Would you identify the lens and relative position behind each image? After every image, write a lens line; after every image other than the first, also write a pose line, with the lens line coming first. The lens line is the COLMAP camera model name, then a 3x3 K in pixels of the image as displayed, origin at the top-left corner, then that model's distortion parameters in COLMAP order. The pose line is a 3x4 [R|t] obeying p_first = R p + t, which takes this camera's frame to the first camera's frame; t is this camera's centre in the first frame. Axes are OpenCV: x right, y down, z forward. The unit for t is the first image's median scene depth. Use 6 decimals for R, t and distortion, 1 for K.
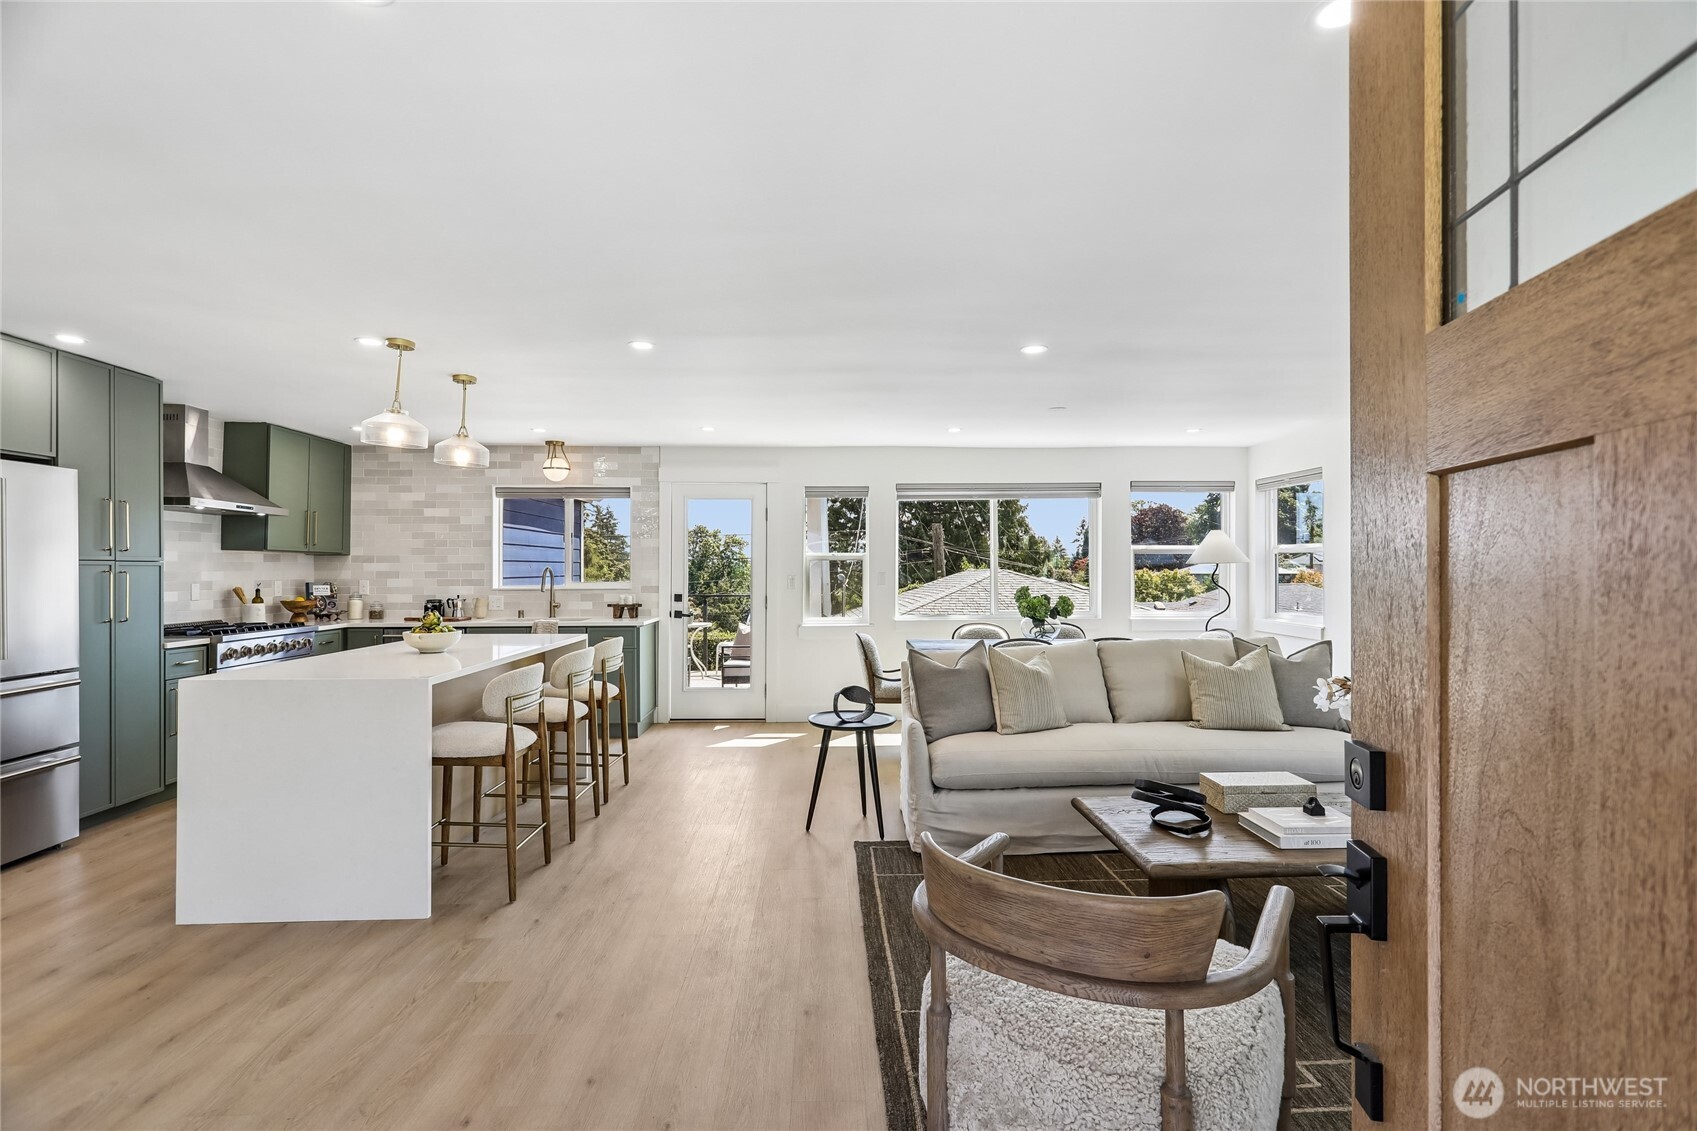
lens RADIAL K [[804.3, 0, 842.0], [0, 804.3, 566.6], [0, 0, 1]] dist [0.000999, -0.000793]
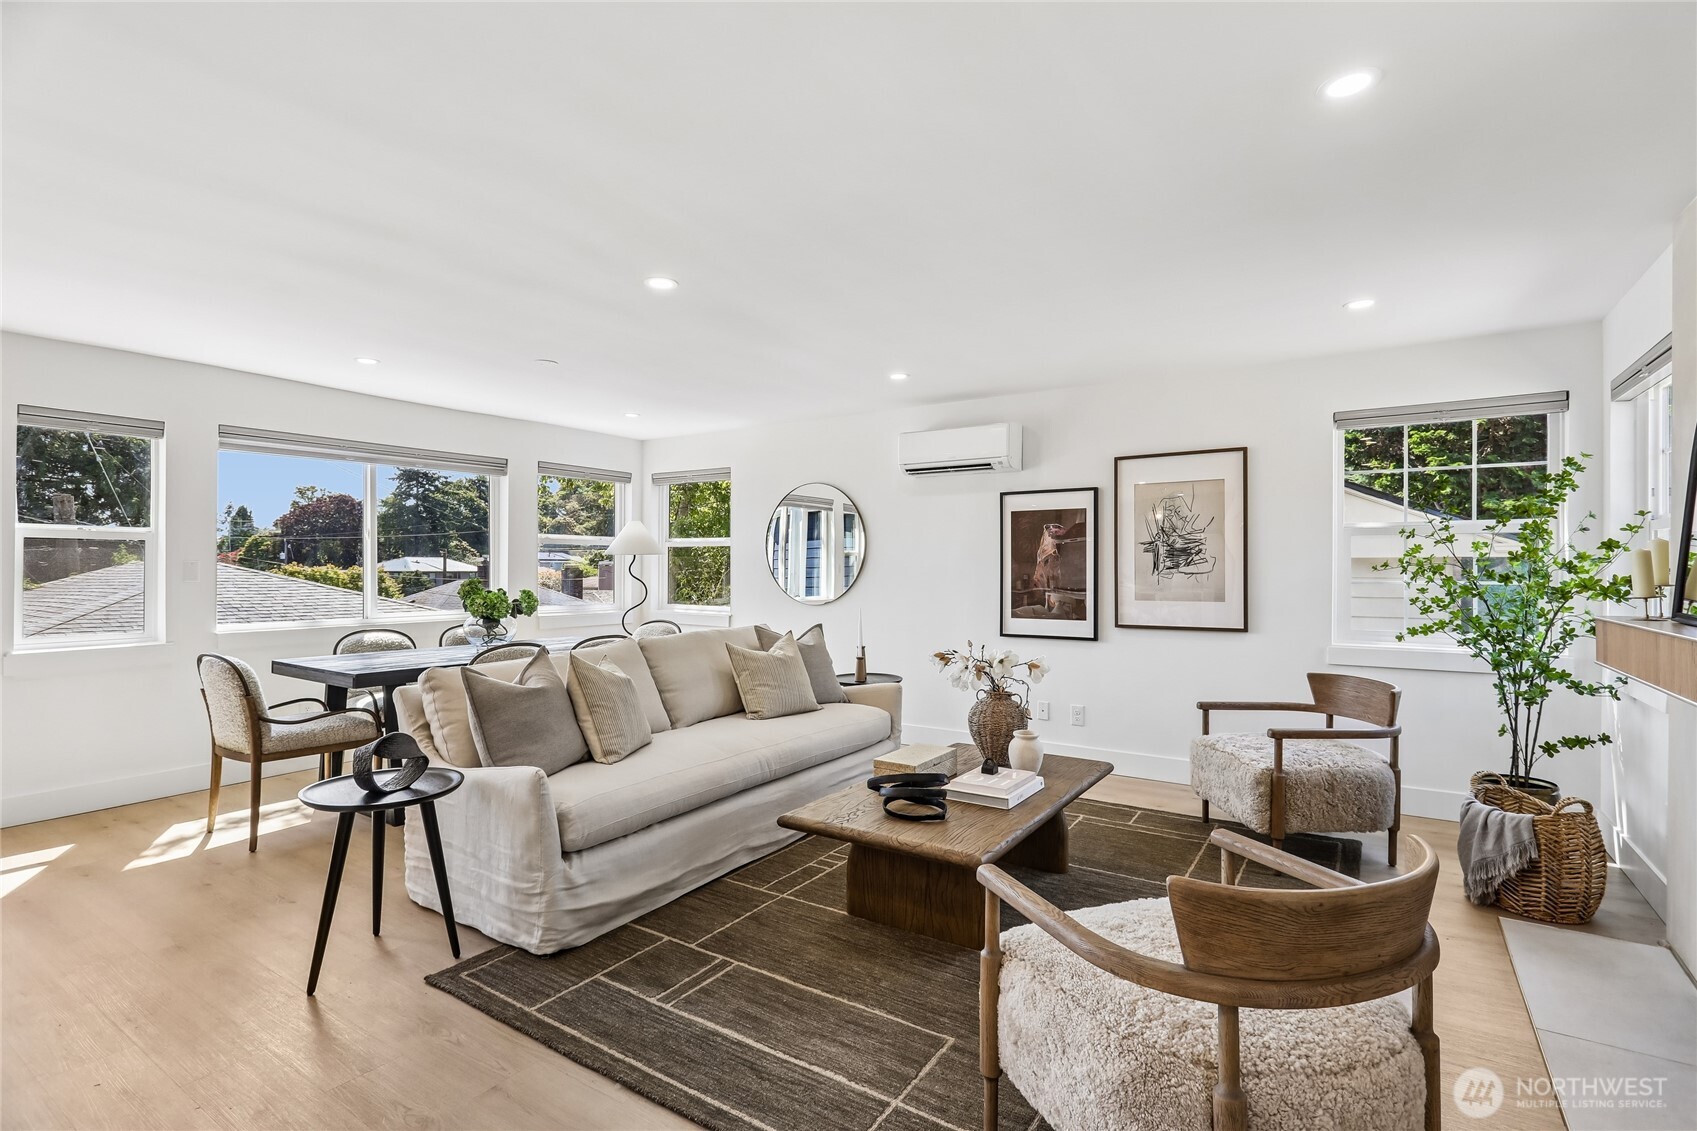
lens RADIAL K [[804.3, 0, 857.3], [0, 804.3, 566.6], [0, 0, 1]] dist [0.000999, -0.000793]
pose [[0.564203, 0.010365, 0.825571, -0.167915], [-0.012421, 0.999915, -0.004065, 0.009652], [-0.825543, -0.007961, 0.564283, 0.195836]]
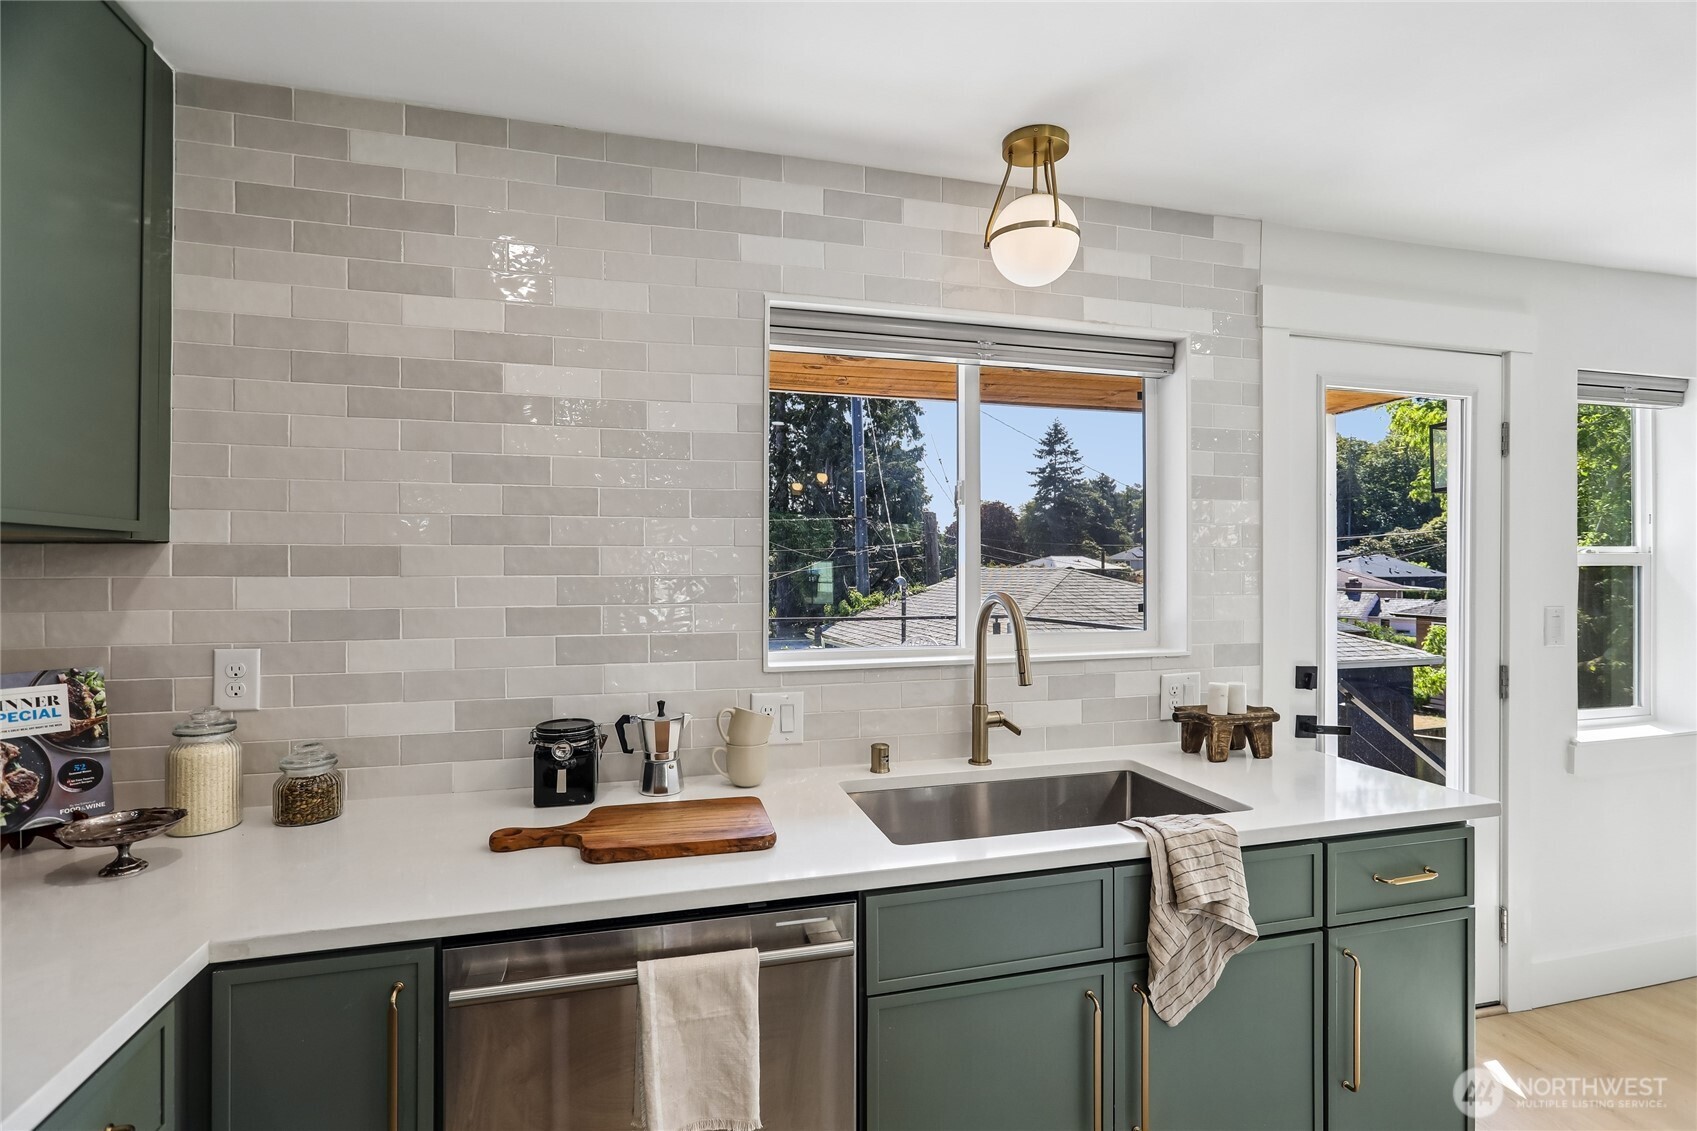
lens RADIAL K [[804.3, 0, 838.8], [0, 804.3, 566.0], [0, 0, 1]] dist [0.000999, -0.000793]
pose [[0.970953, 0.000191, 0.239269, -0.486199], [-0.001506, 0.999985, 0.005312, -0.009418], [-0.239265, -0.005518, 0.970939, 0.739417]]
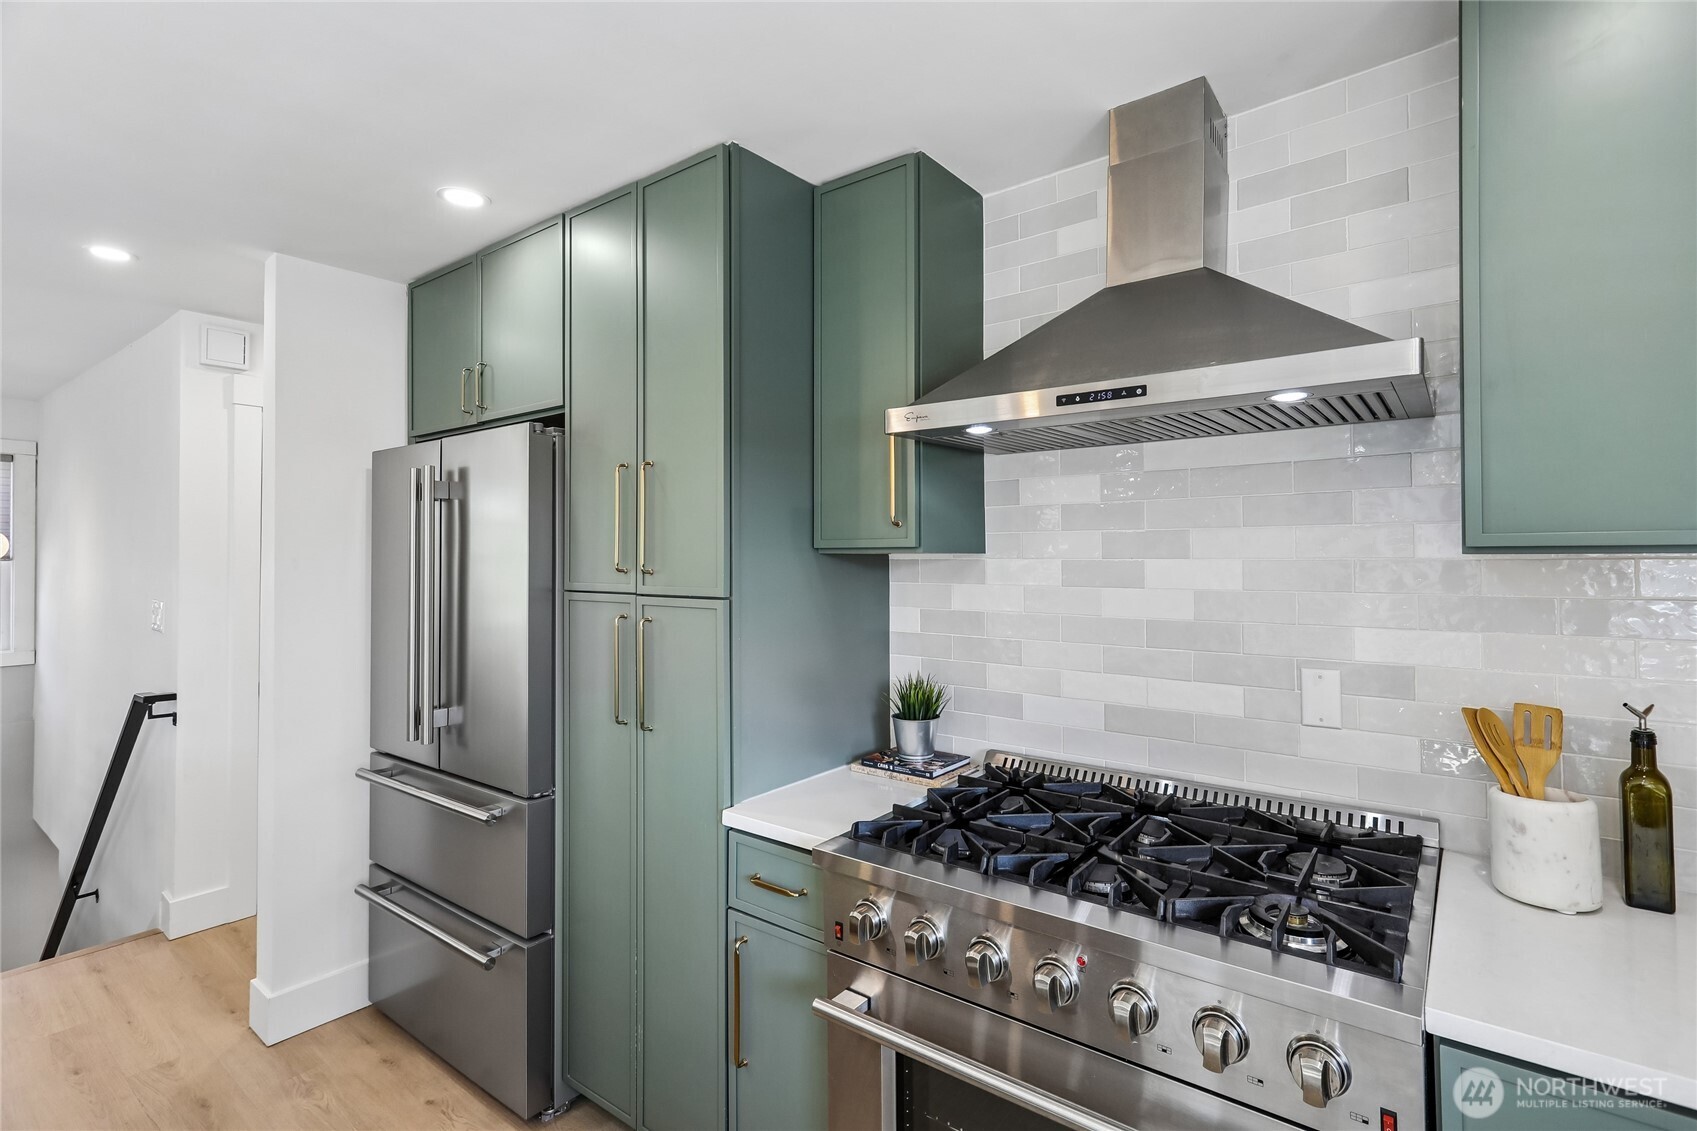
lens RADIAL K [[804.3, 0, 876.0], [0, 804.3, 545.8], [0, 0, 1]] dist [0.000999, -0.000793]
pose [[-0.624827, 0.004018, -0.780753, -0.393231], [0.013747, 0.999888, -0.005856, -0.019366], [0.780643, -0.014392, -0.624812, 0.871259]]
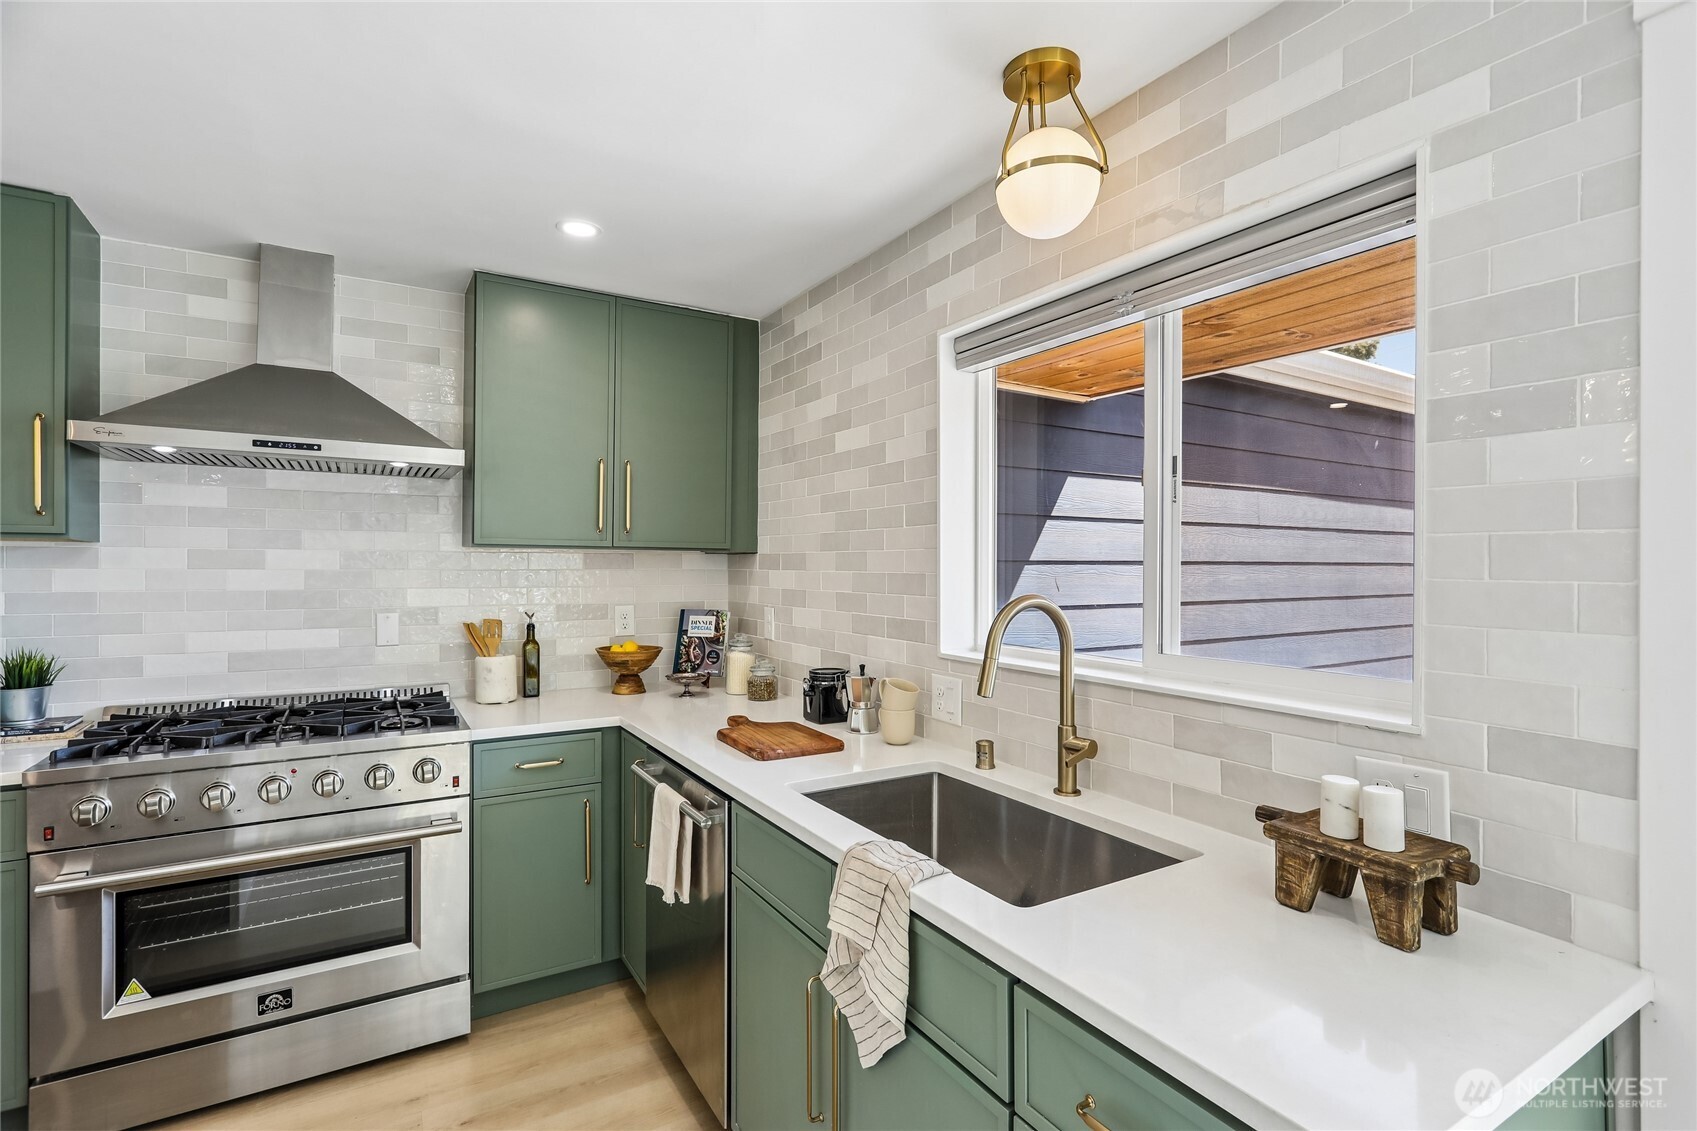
lens RADIAL K [[804.3, 0, 846.6], [0, 804.3, 561.7], [0, 0, 1]] dist [0.000999, -0.000793]
pose [[0.491216, -0.000286, -0.871037, -0.176591], [-0.001885, 0.999997, -0.001392, -0.008971], [0.871035, 0.002326, 0.491215, 0.826570]]
